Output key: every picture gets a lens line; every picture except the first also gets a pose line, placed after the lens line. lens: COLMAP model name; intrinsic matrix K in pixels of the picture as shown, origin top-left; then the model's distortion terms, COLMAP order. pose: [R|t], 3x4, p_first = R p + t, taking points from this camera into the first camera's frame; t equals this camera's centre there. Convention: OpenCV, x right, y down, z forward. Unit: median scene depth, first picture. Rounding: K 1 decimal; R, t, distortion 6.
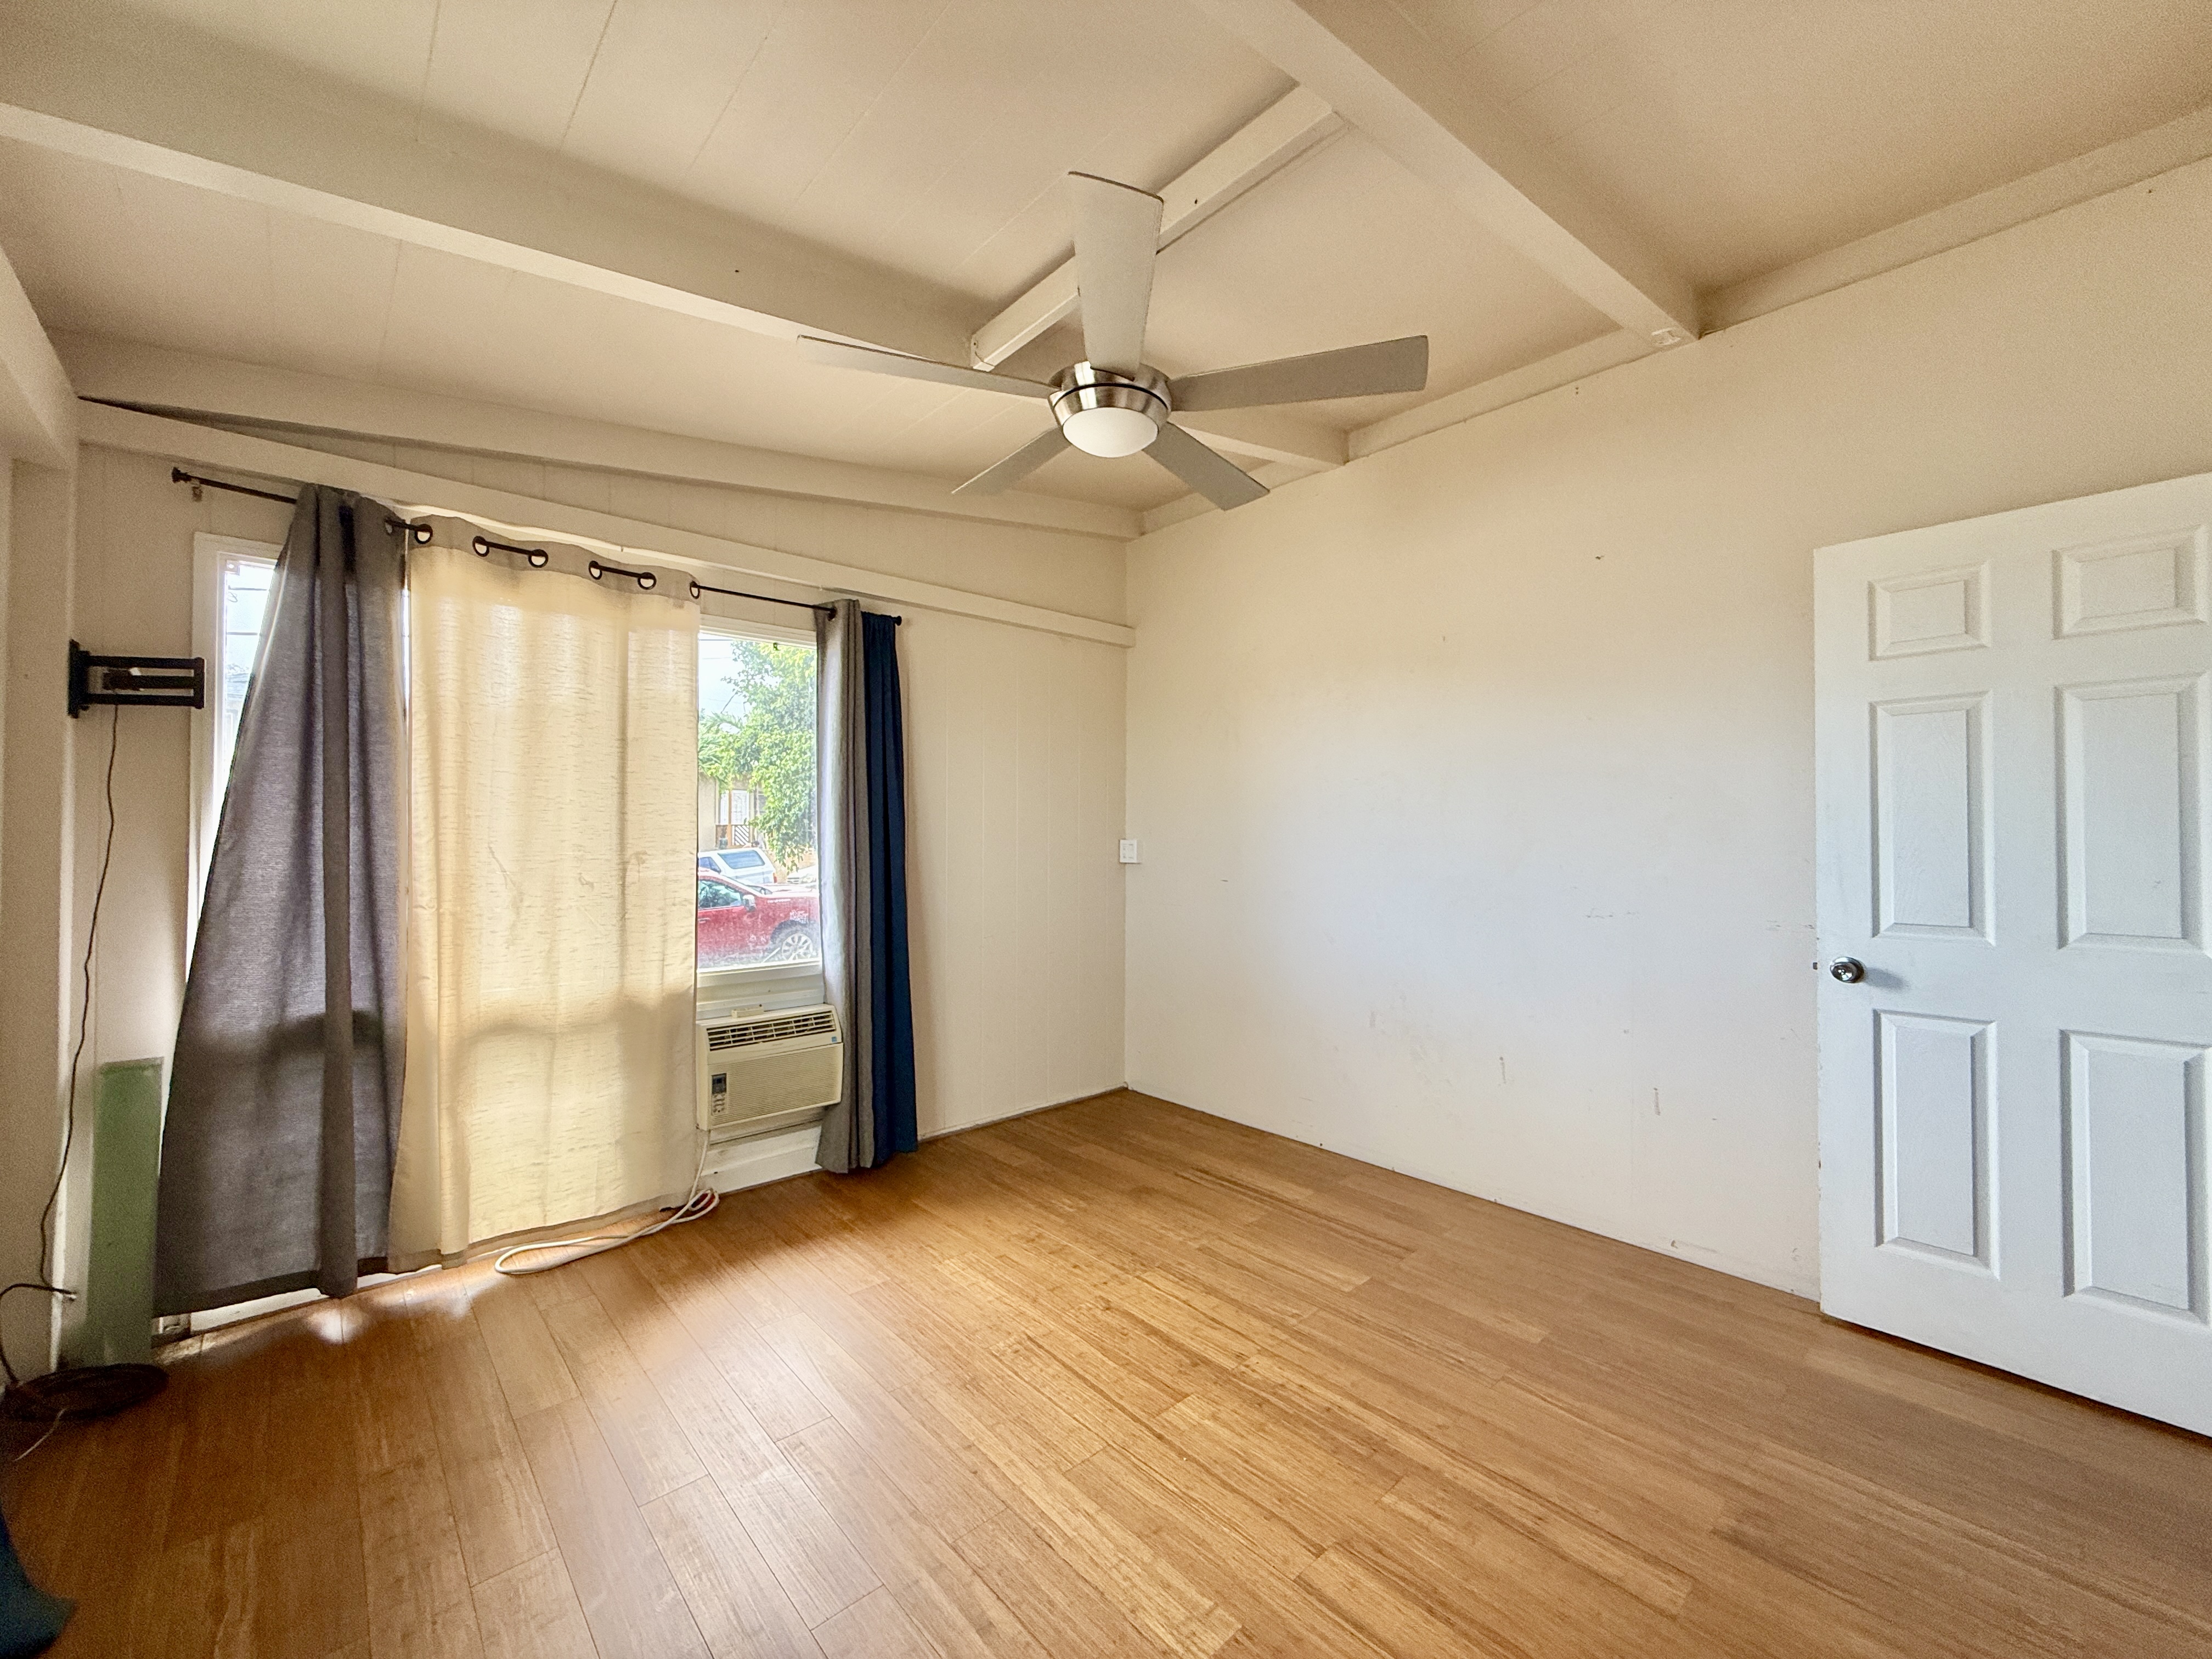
lens RADIAL K [[898.9, 0, 1099.3], [0, 898.9, 827.9], [0, 0, 1]] dist [0.000238, -0.000032]
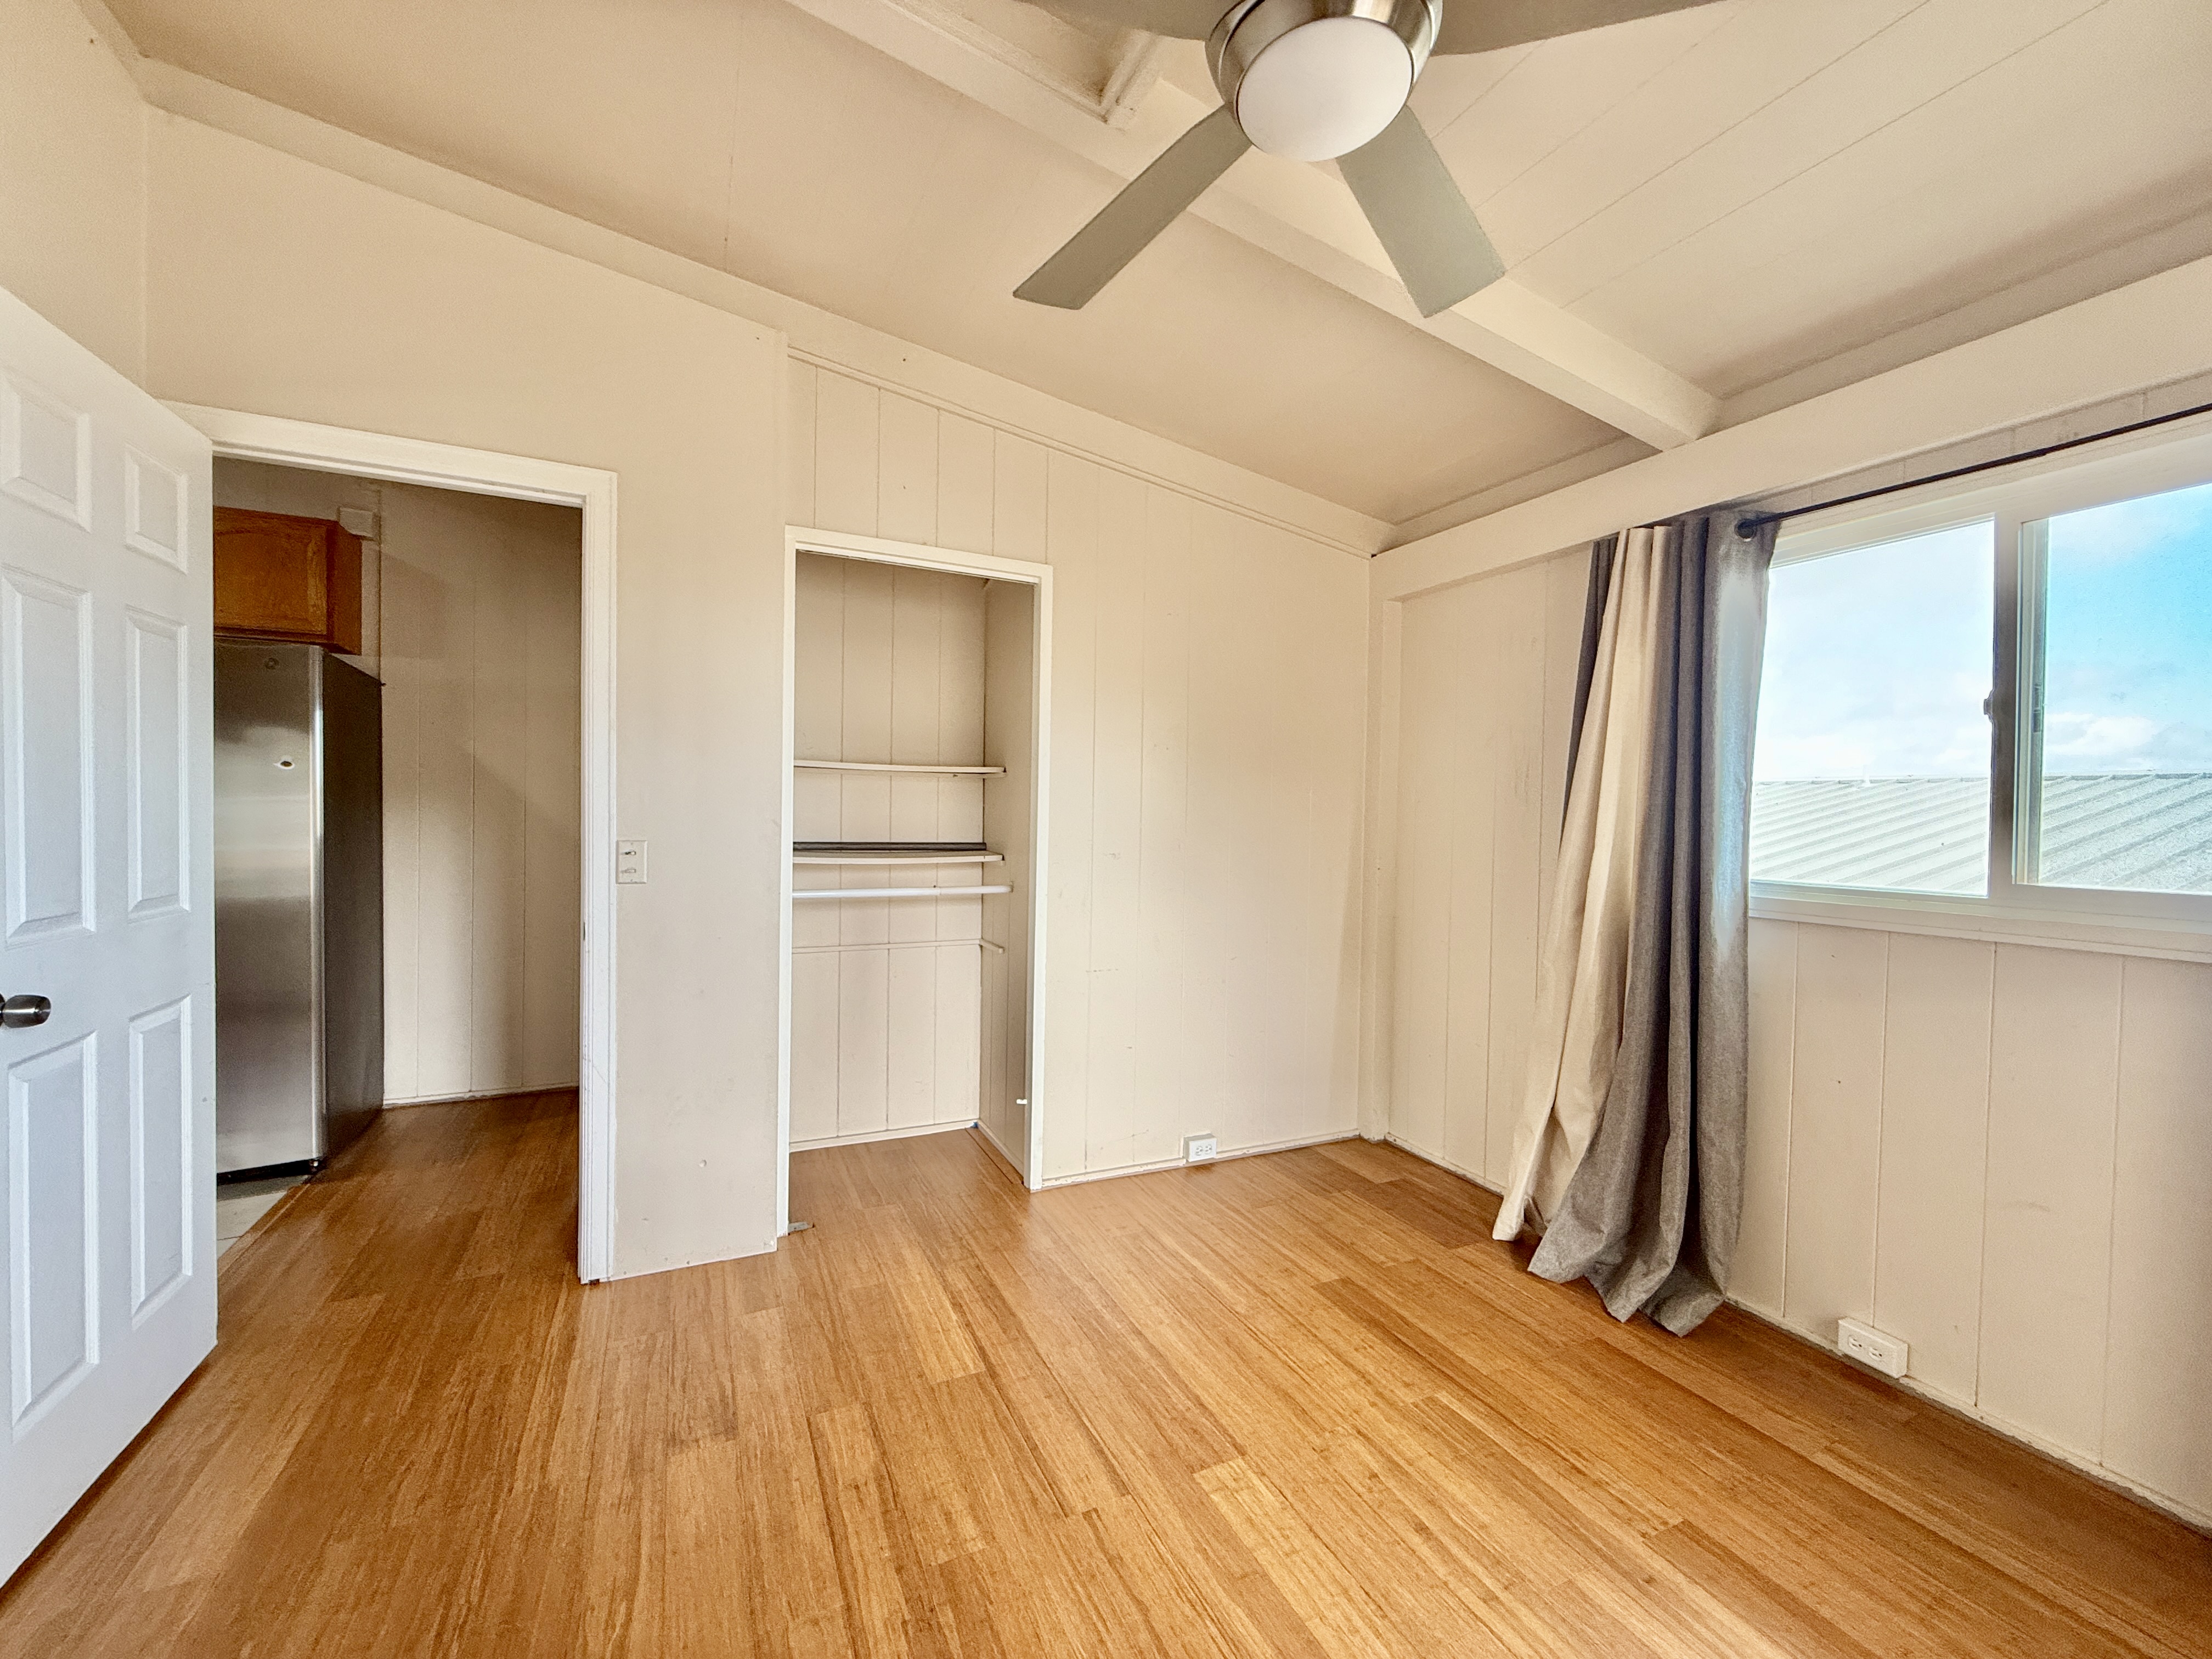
lens RADIAL K [[867.0, 0, 1081.9], [0, 867.0, 828.5], [0, 0, 1]] dist [0.001277, 0.000191]
pose [[-0.949954, -0.029015, 0.311040, -0.021102], [-0.026388, 0.999572, 0.012649, 0.009149], [-0.311274, 0.003808, -0.950313, 1.278518]]
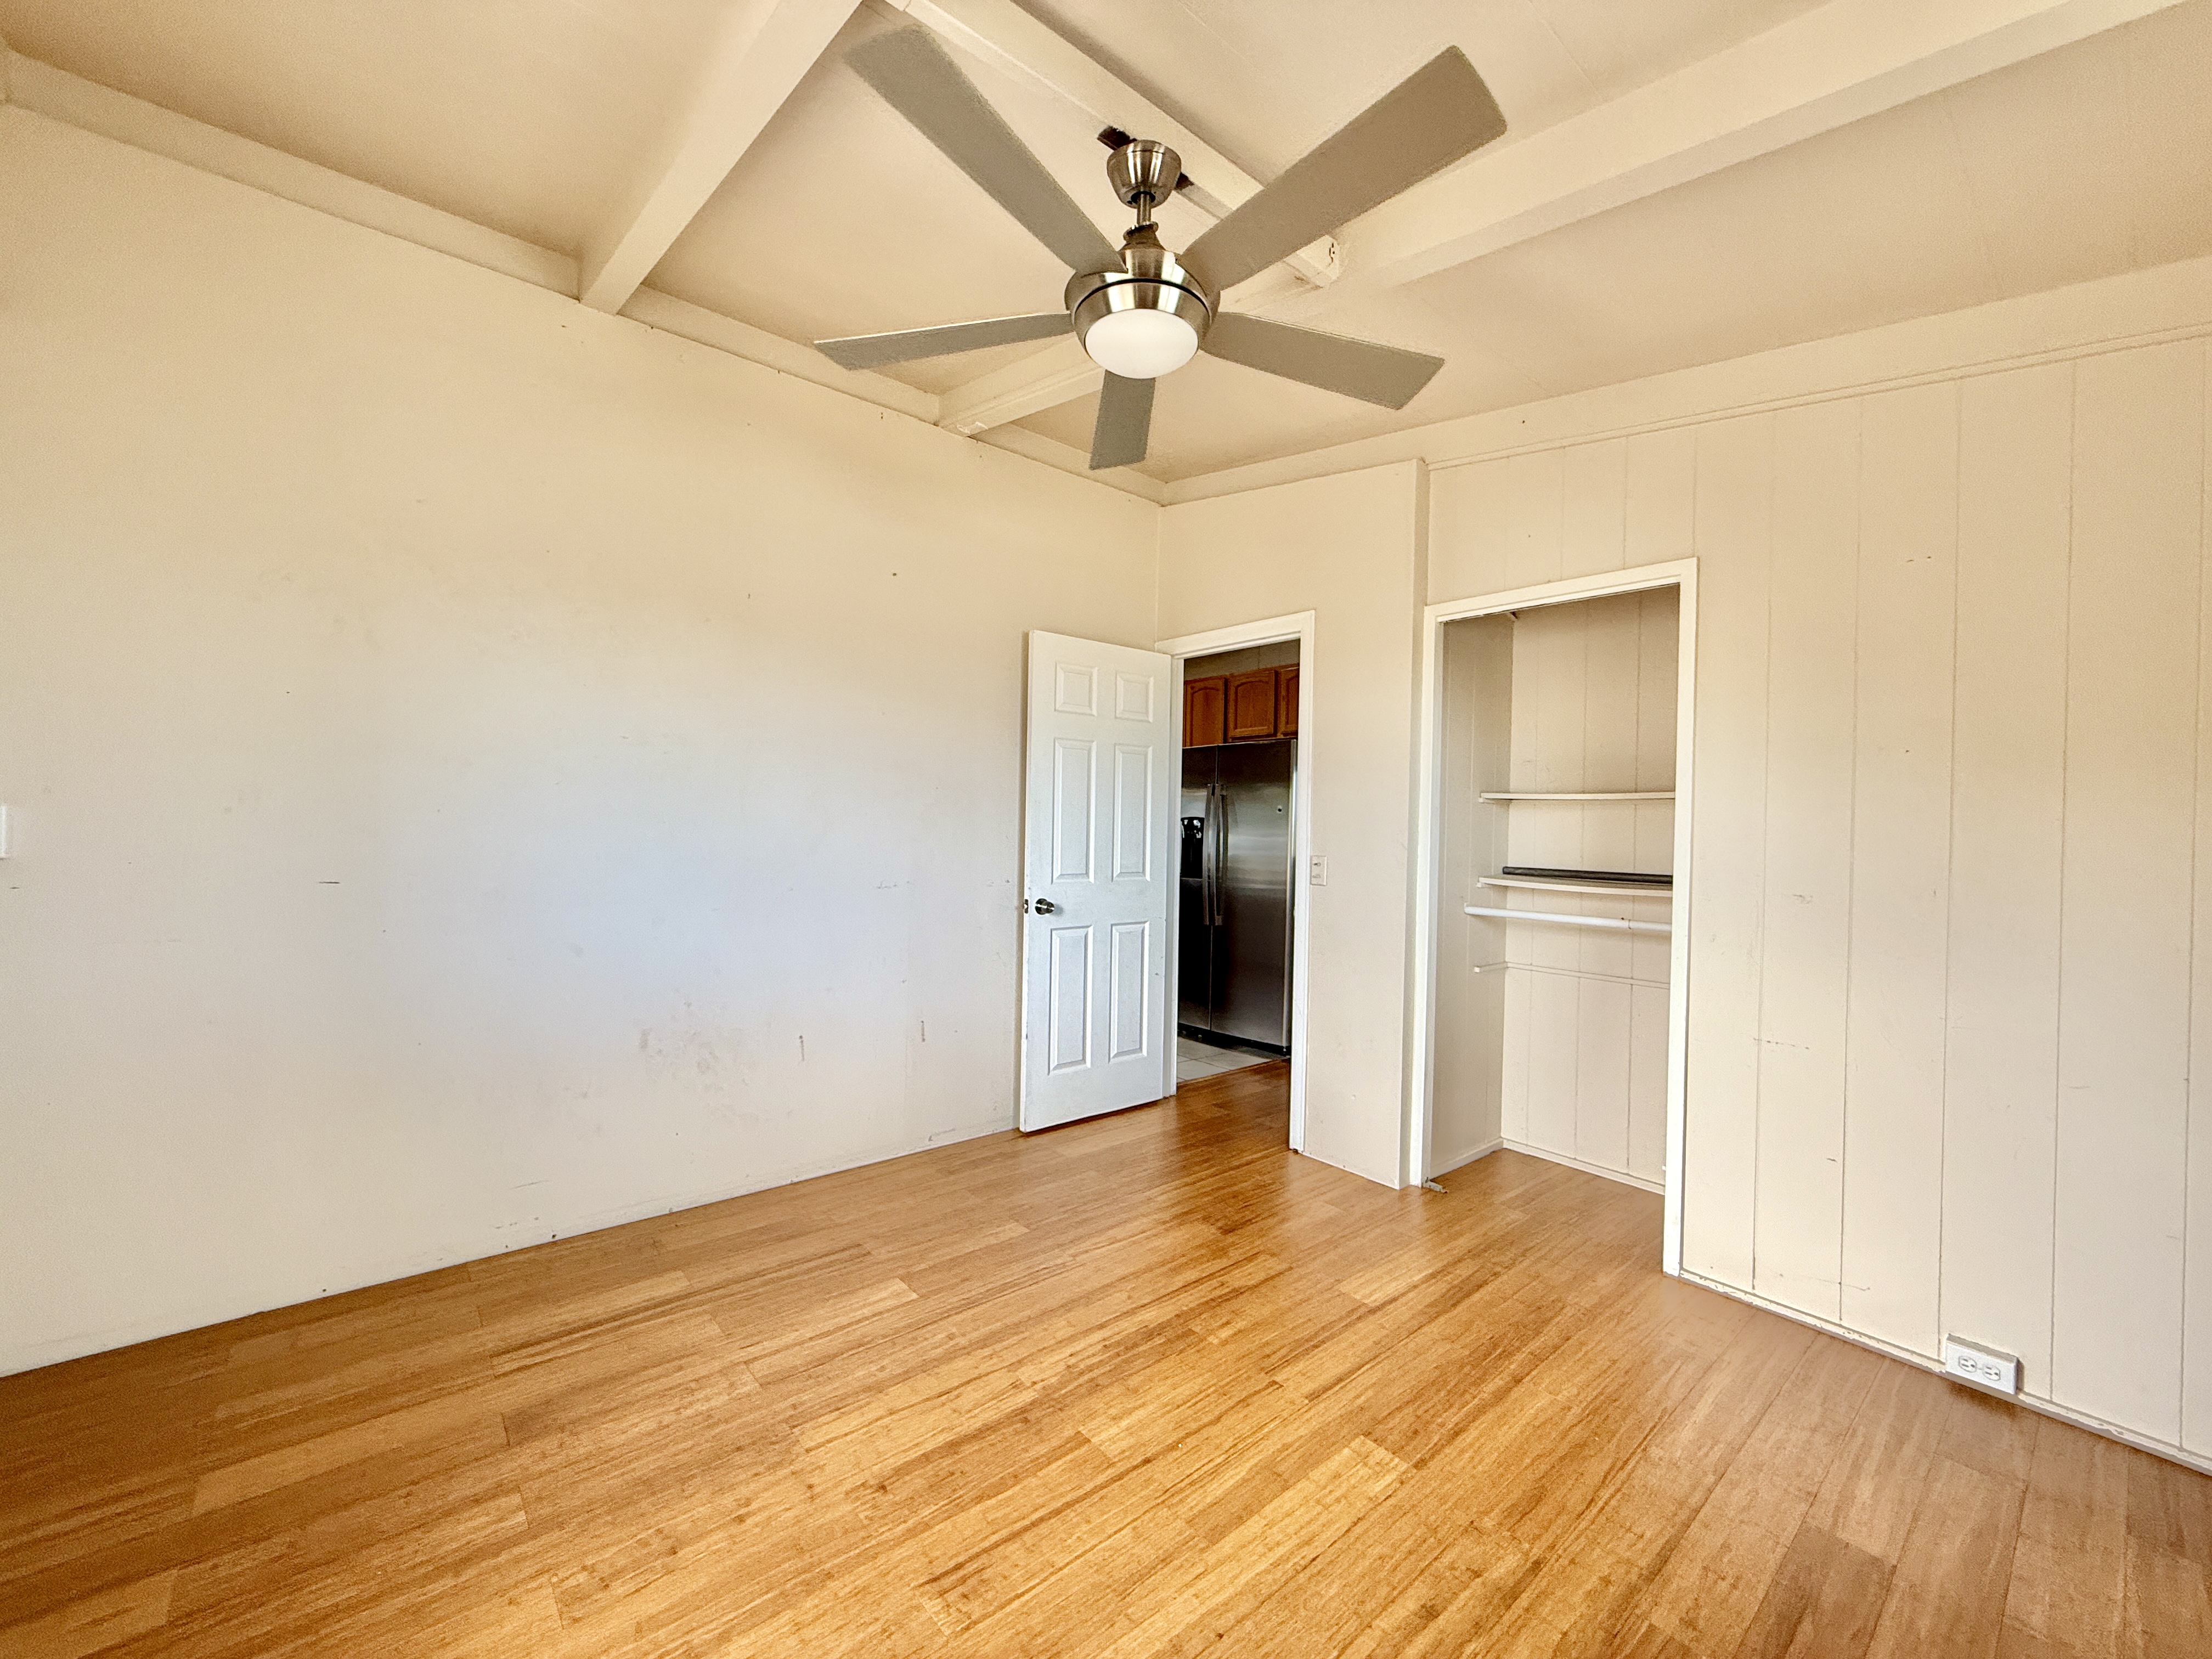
lens RADIAL K [[866.2, 0, 1133.7], [0, 866.2, 832.7], [0, 0, 1]] dist [-0.001558, 0.000237]
pose [[0.015541, -0.009334, 0.999836, -0.652161], [-0.035624, 0.999316, 0.009883, 0.008272], [-0.999244, -0.035772, 0.015198, 0.800742]]
